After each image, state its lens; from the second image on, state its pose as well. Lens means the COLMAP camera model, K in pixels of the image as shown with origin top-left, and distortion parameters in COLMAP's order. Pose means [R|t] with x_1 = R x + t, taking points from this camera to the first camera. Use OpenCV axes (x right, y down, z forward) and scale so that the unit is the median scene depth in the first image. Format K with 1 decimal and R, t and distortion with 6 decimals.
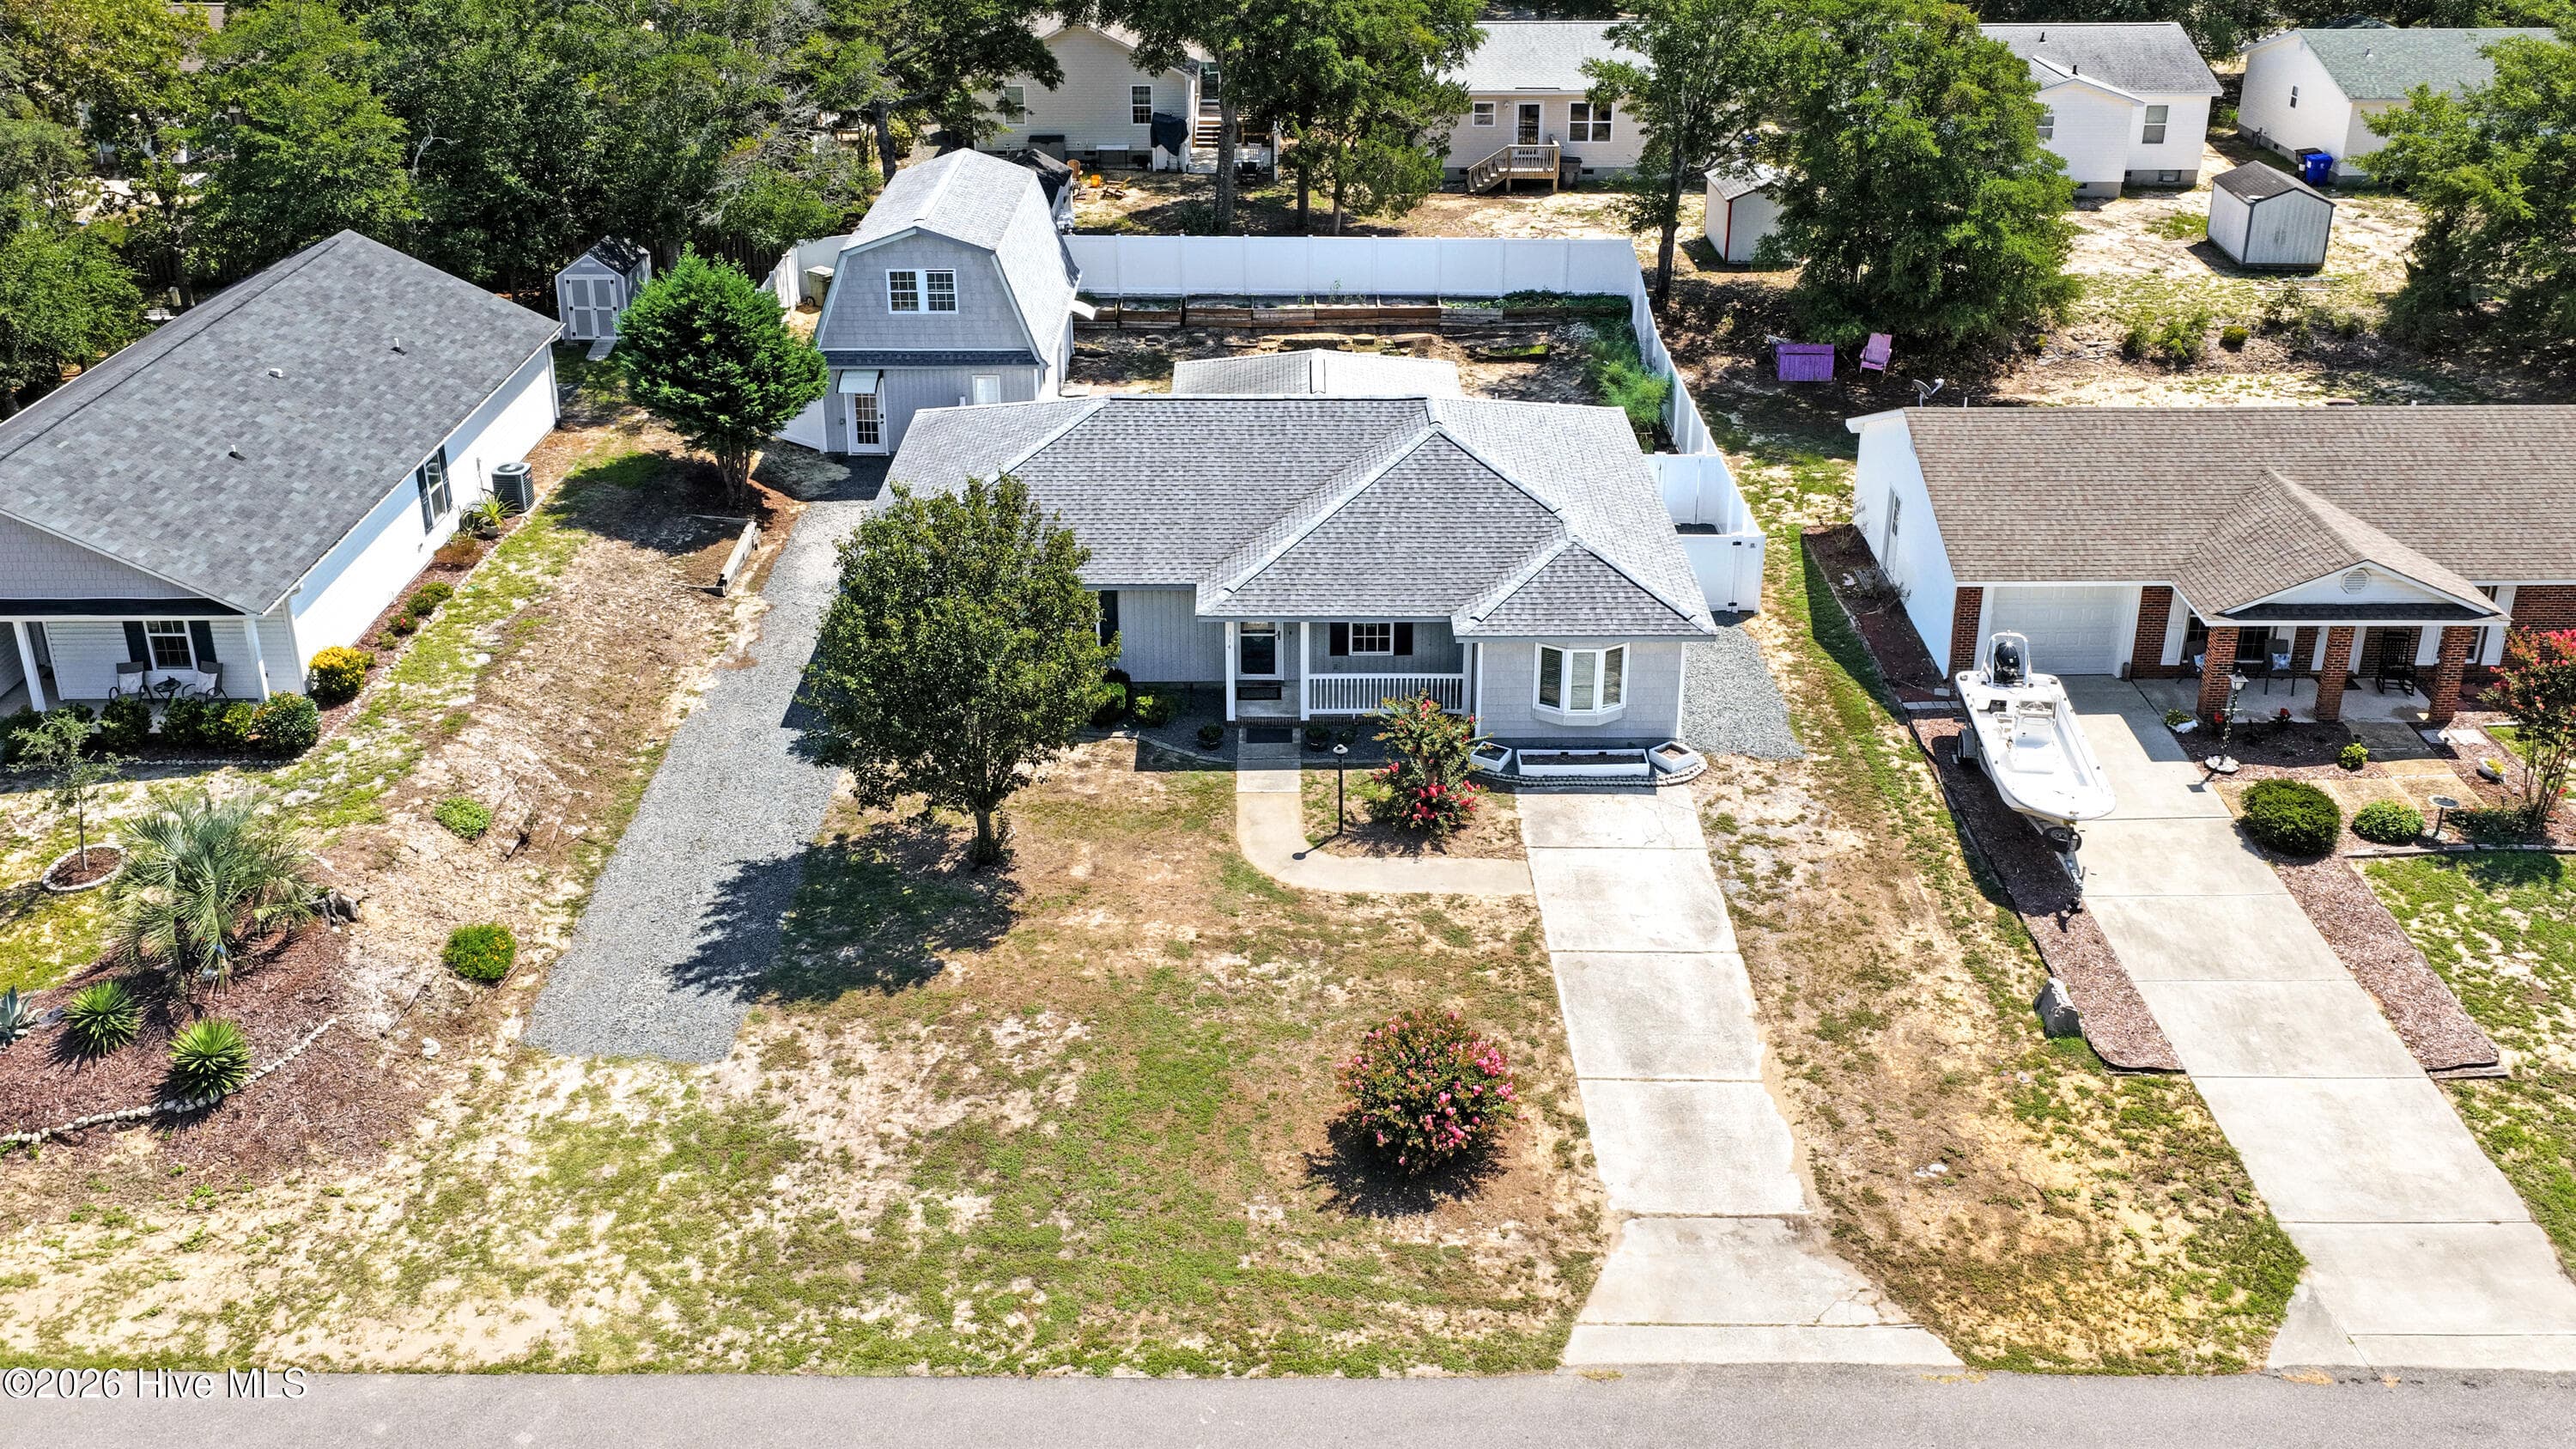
lens RADIAL K [[2276.2, 0, 1288.1], [0, 2276.2, 725.0], [0, 0, 1]] dist [-0.013587, -0.005650]
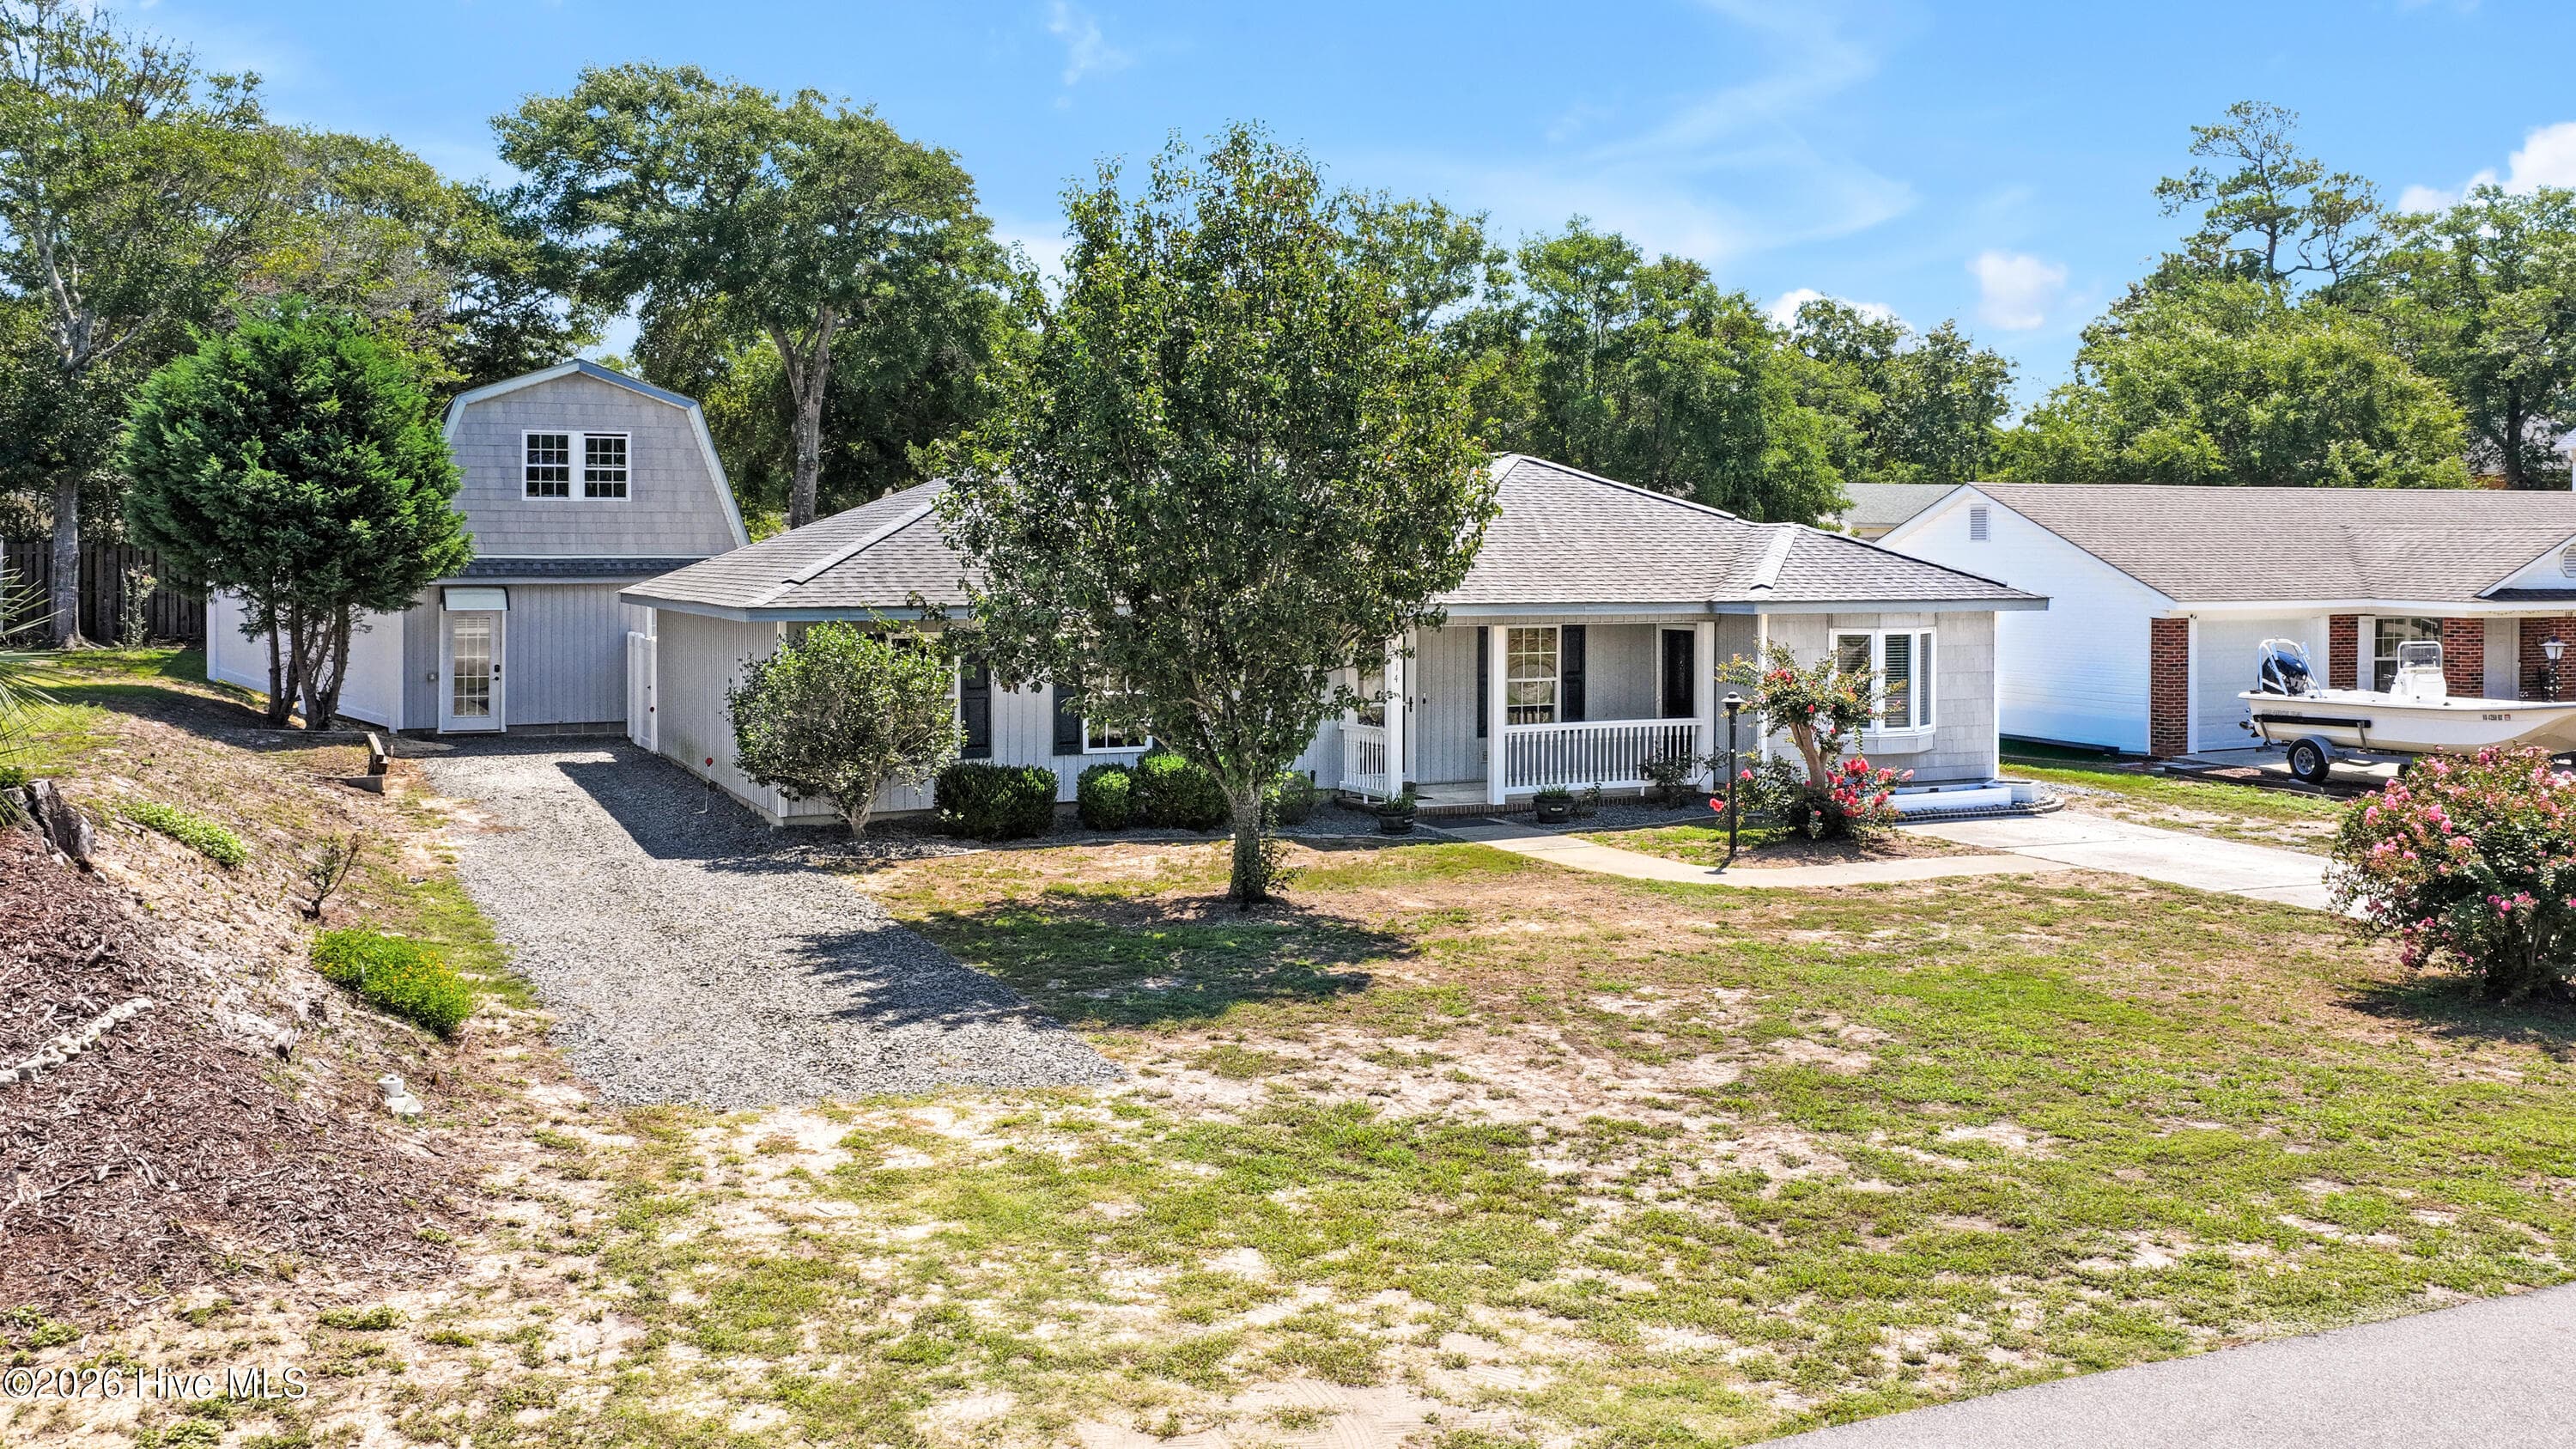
lens RADIAL K [[2276.2, 0, 1284.8], [0, 2276.2, 720.5], [0, 0, 1]] dist [-0.013587, -0.005650]
pose [[0.902952, -0.028883, 0.428770, -0.451949], [0.200326, 0.910993, -0.360502, 0.275855], [-0.380194, 0.411409, 0.828369, 0.689918]]
